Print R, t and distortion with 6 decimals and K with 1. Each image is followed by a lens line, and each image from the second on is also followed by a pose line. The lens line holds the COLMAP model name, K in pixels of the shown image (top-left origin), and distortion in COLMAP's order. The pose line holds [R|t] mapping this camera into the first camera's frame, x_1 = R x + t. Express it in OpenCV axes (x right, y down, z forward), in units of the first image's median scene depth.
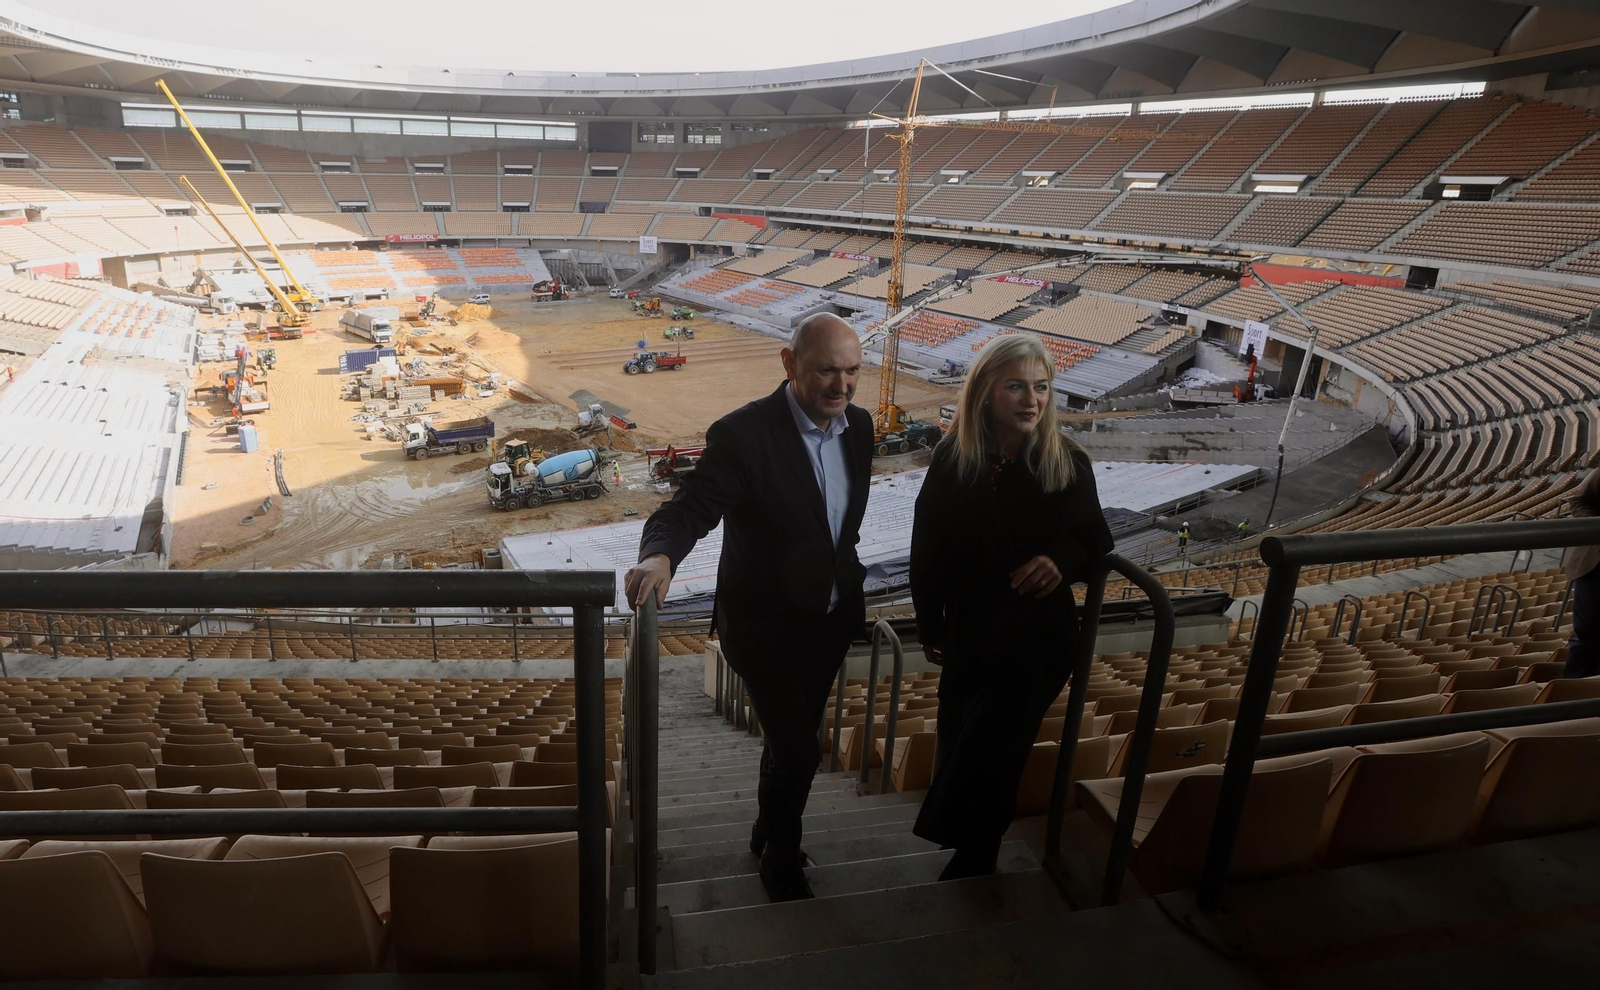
lens RADIAL K [[872.8, 0, 691.6], [0, 872.8, 424.2], [0, 0, 1]] dist [-0.063790, 0.012107]
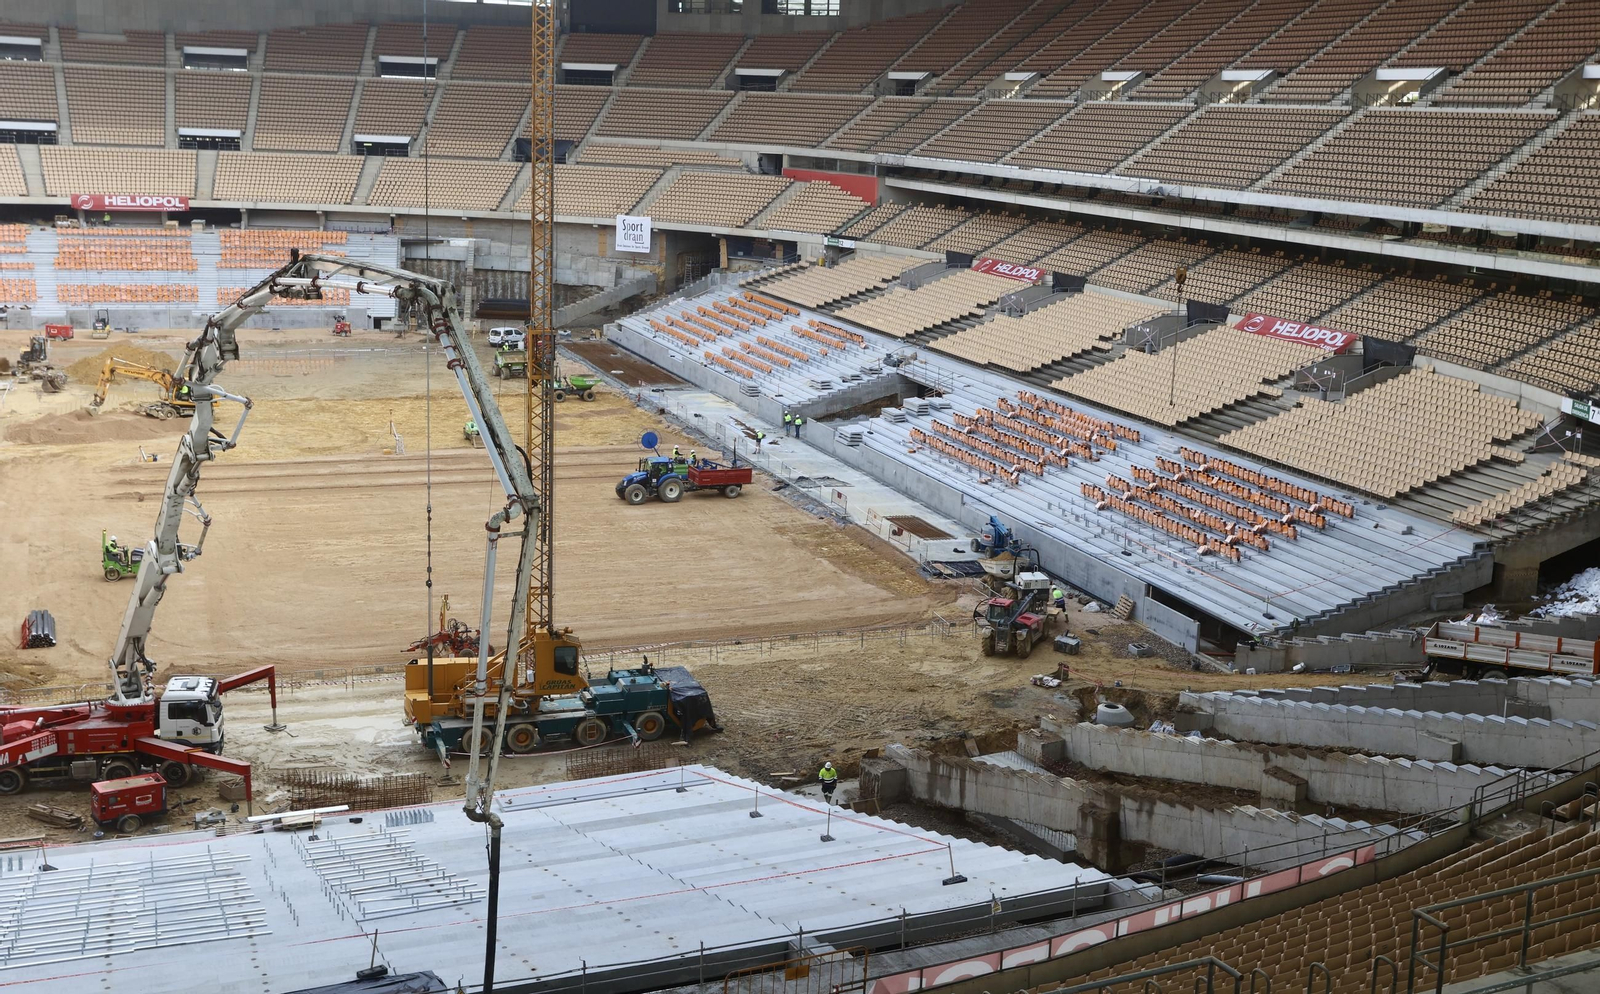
lens RADIAL K [[1851.3, 0, 831.3], [0, 1851.3, 468.0], [0, 0, 1]] dist [0.055837, 0.000000]
pose [[0.986443, 0.042654, -0.158466, 0.228458], [-0.055355, 0.995522, -0.076624, -0.016804], [0.154488, 0.084357, 0.984387, 0.078007]]
